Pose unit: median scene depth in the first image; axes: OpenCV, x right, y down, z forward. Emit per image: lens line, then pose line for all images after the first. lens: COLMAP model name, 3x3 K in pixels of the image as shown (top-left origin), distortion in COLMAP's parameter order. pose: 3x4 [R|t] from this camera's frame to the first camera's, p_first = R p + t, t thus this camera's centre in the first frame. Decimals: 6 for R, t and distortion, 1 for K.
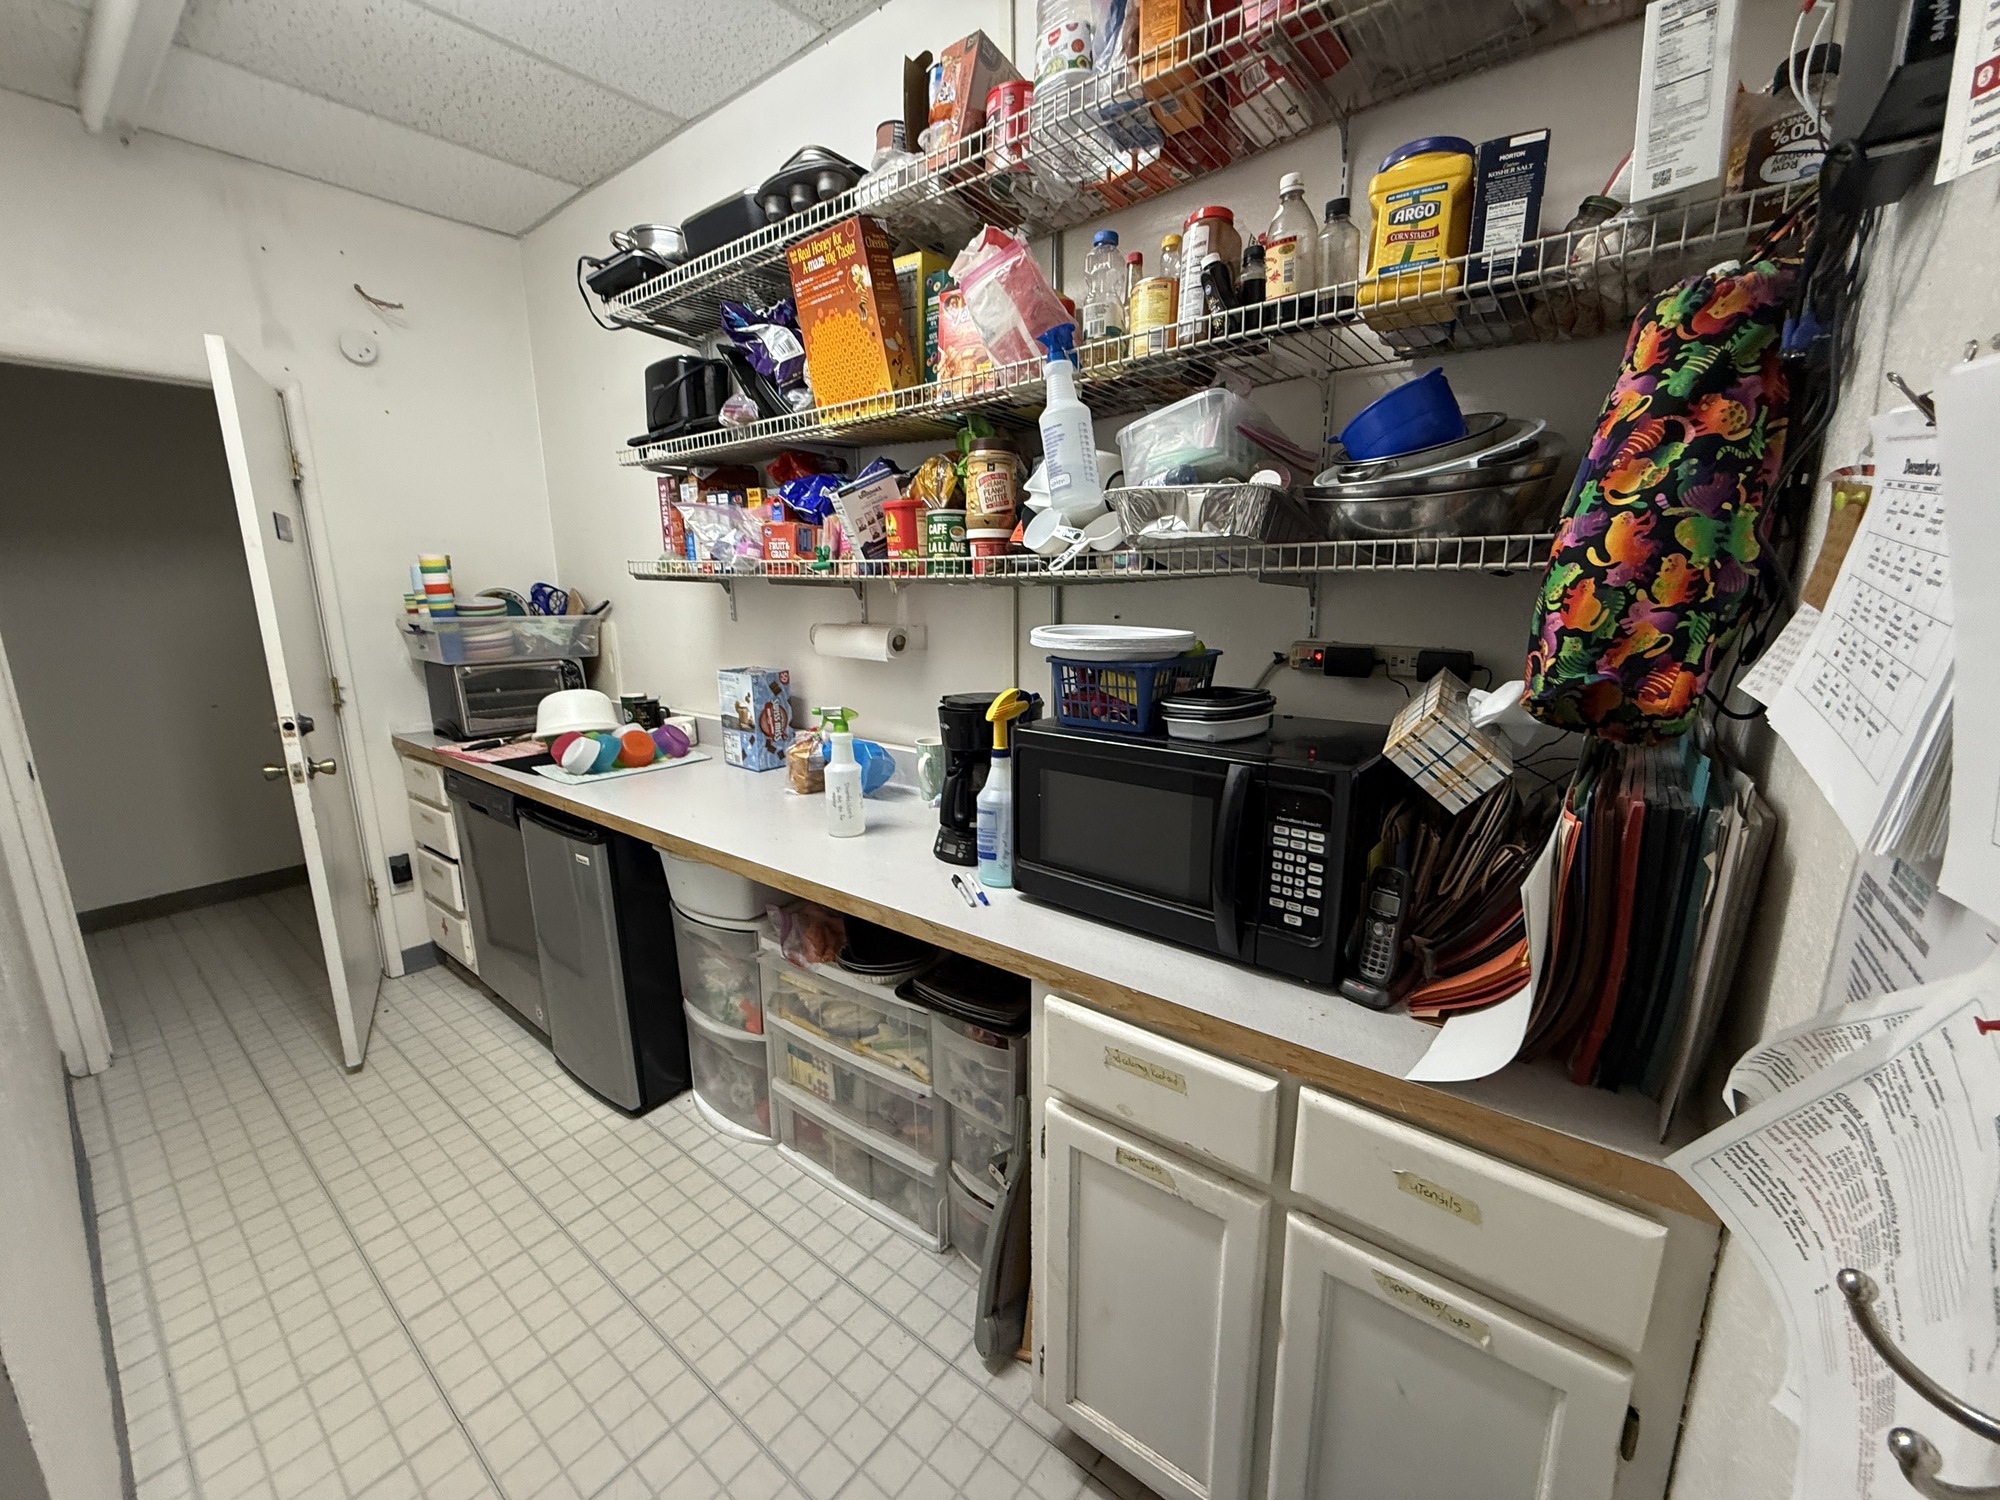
lens RADIAL K [[796.3, 0, 997.8], [0, 796.3, 750.4], [0, 0, 1]] dist [-0.000035, -0.000130]
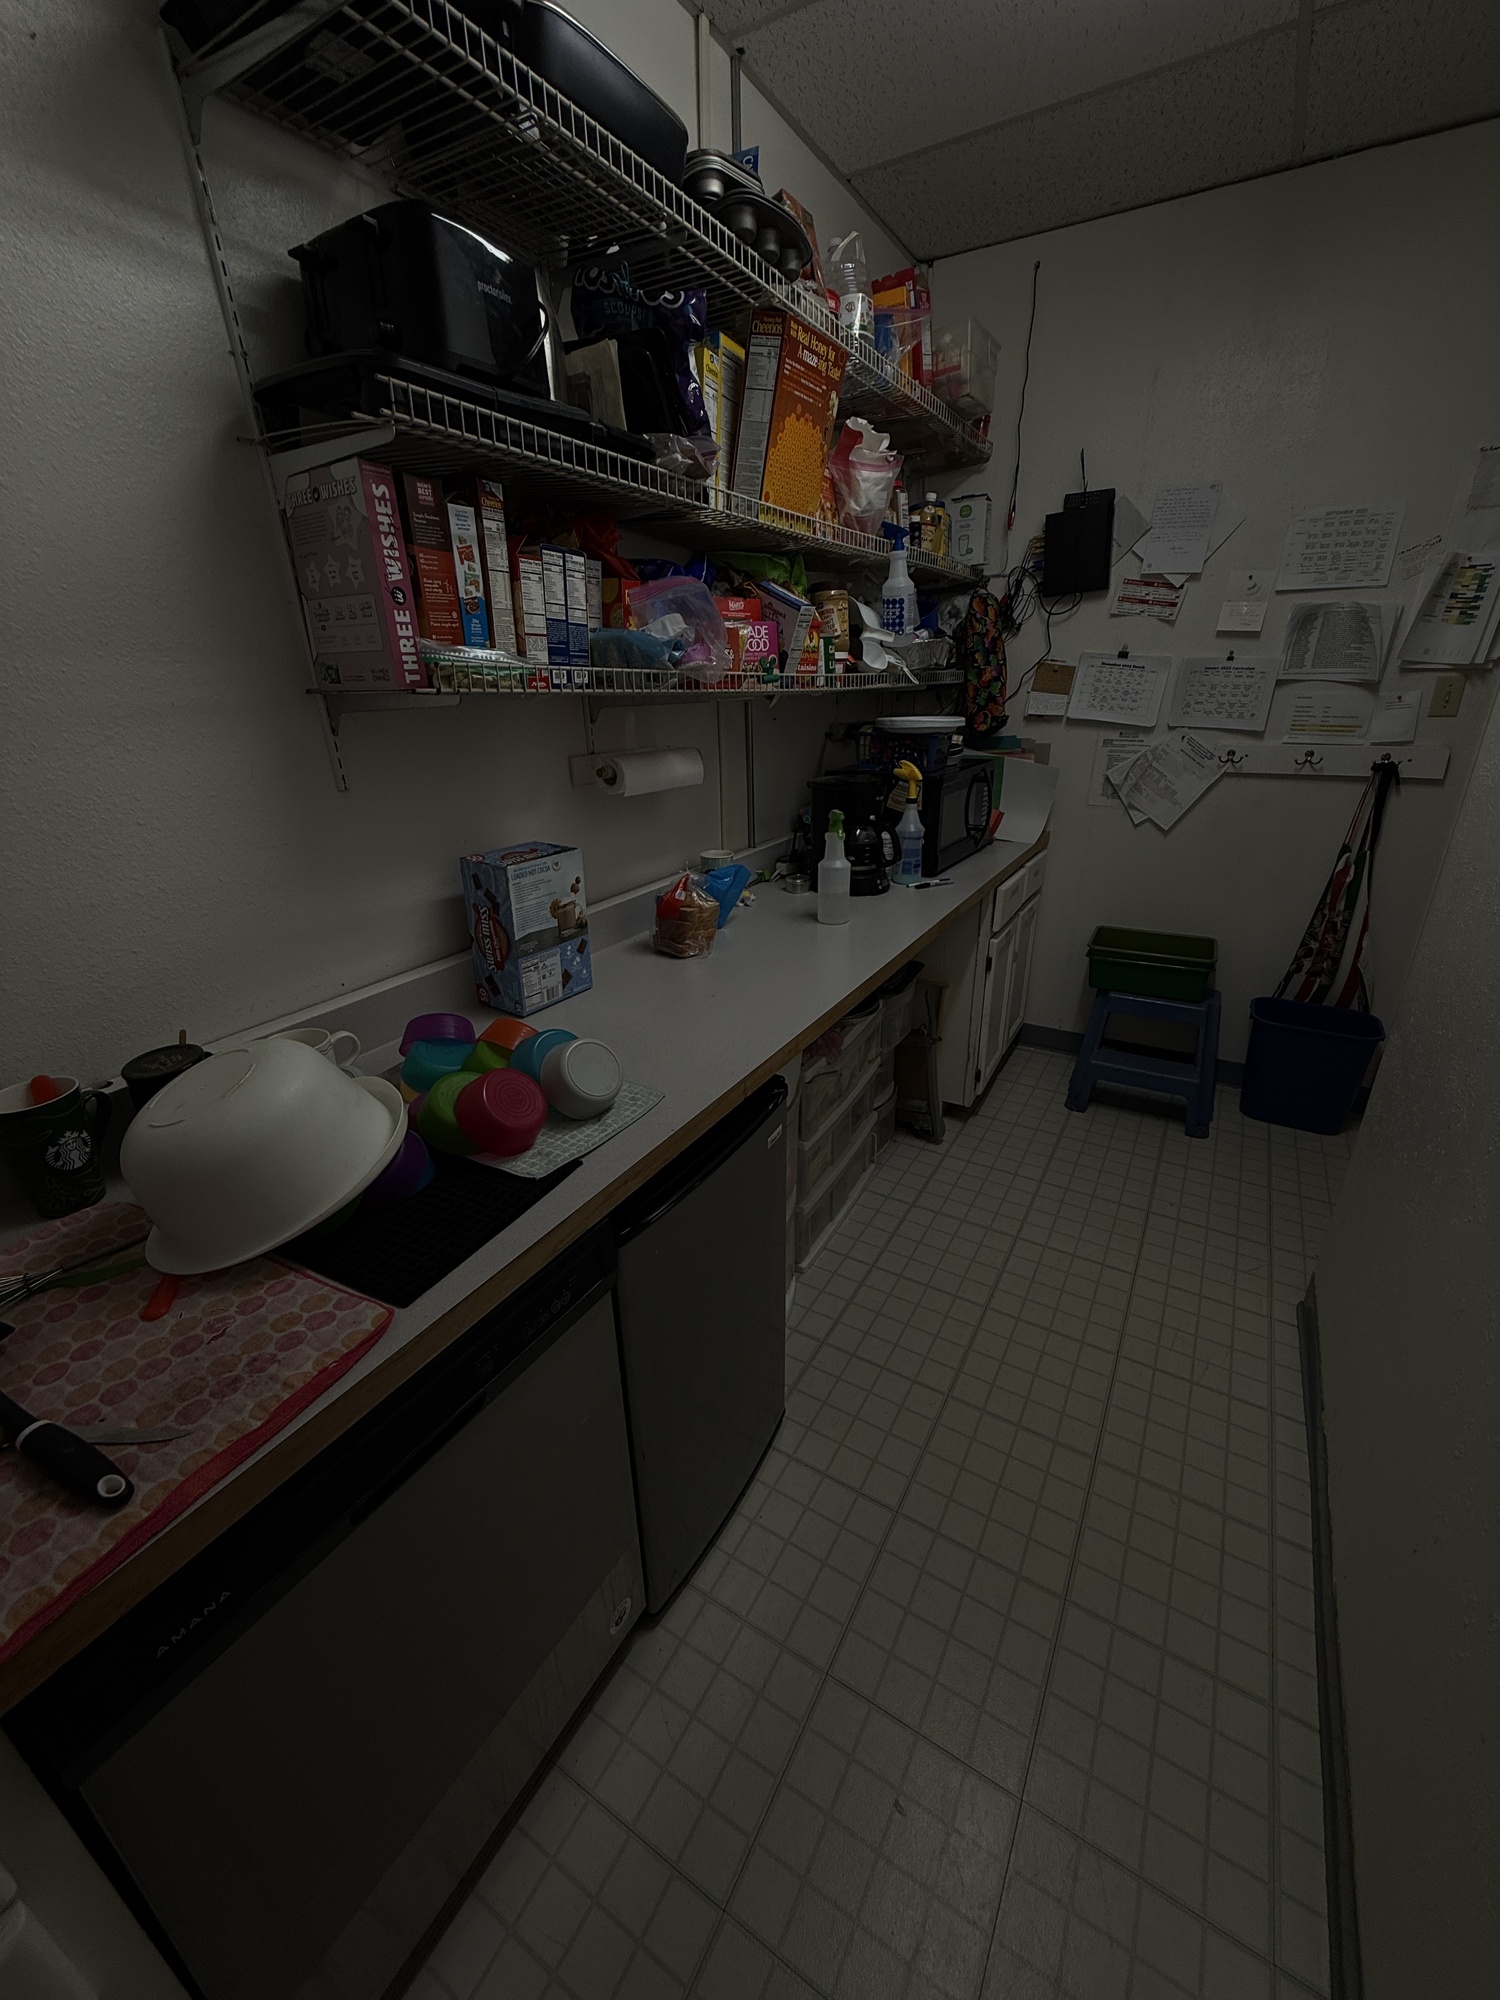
lens RADIAL K [[796.3, 0, 750.6], [0, 796.3, 1002.7], [0, 0, 1]] dist [-0.000035, -0.000130]
pose [[-0.130491, -0.368272, 0.920515, -1.189259], [0.234764, 0.890572, 0.389573, -0.246827], [-0.963254, 0.266940, -0.029755, 1.096179]]
